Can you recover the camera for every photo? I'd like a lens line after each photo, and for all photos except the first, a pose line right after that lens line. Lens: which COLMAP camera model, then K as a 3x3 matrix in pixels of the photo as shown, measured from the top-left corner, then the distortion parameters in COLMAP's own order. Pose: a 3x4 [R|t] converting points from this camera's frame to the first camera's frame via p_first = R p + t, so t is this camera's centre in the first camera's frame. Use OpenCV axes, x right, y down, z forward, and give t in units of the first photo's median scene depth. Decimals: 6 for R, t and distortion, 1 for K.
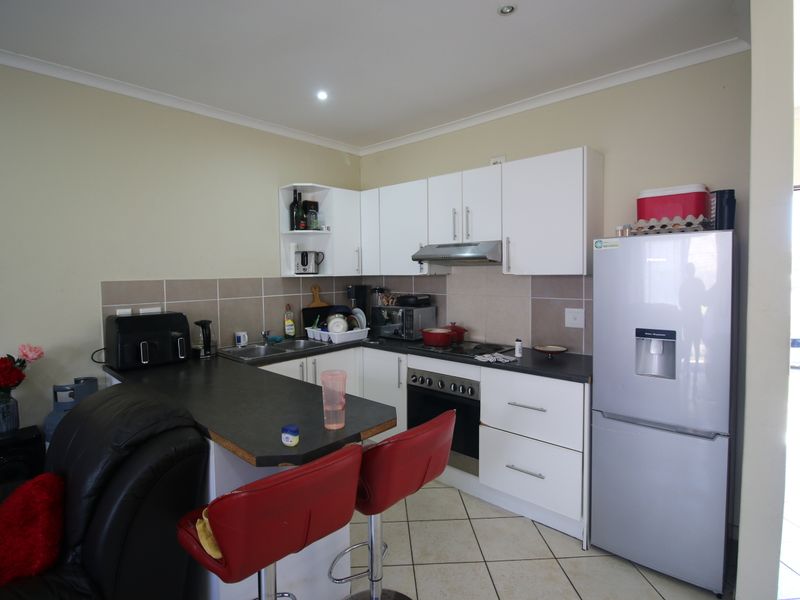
lens RADIAL K [[423.9, 0, 397.7], [0, 423.9, 281.7], [0, 0, 1]] dist [-0.014813, -0.001498]
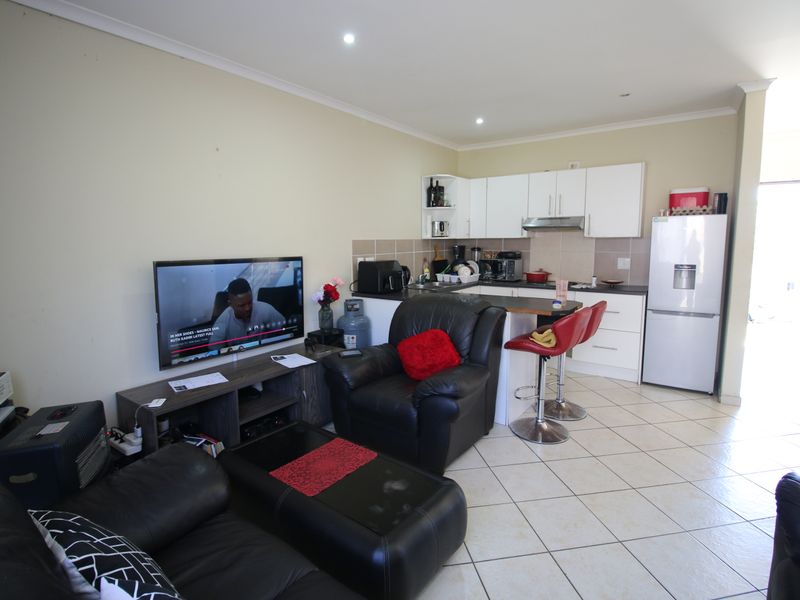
lens RADIAL K [[423.9, 0, 397.7], [0, 423.9, 281.7], [0, 0, 1]] dist [-0.014813, -0.001498]
pose [[0.994097, -0.007284, 0.108246, -0.622941], [-0.000747, 0.997261, 0.073959, 0.033576], [-0.108489, -0.073603, 0.991369, -0.534122]]
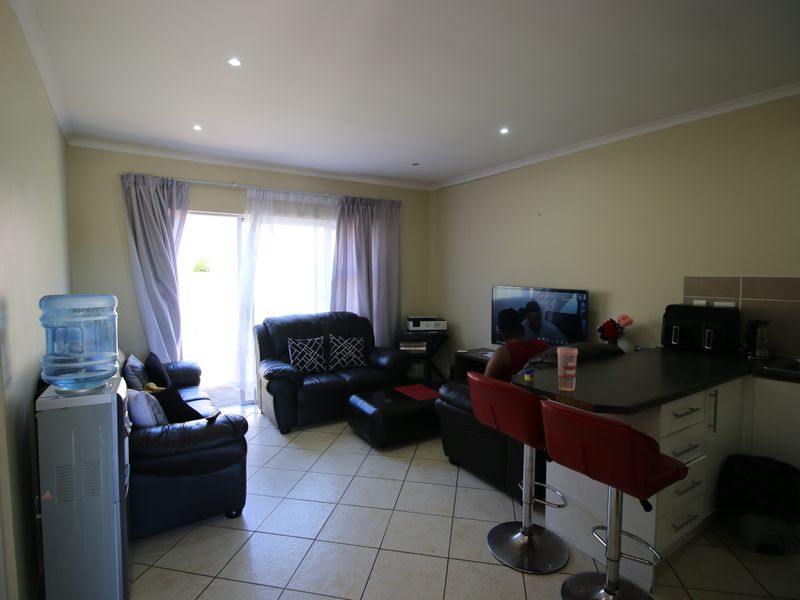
lens RADIAL K [[425.6, 0, 400.0], [0, 425.6, 300.0], [0, 0, 1]] dist [-0.001653, -0.000588]
pose [[-0.246286, 0.067957, -0.966812, 0.656646], [-0.029146, 0.996568, 0.077474, -0.004108], [0.968759, 0.047260, -0.243460, 0.428419]]
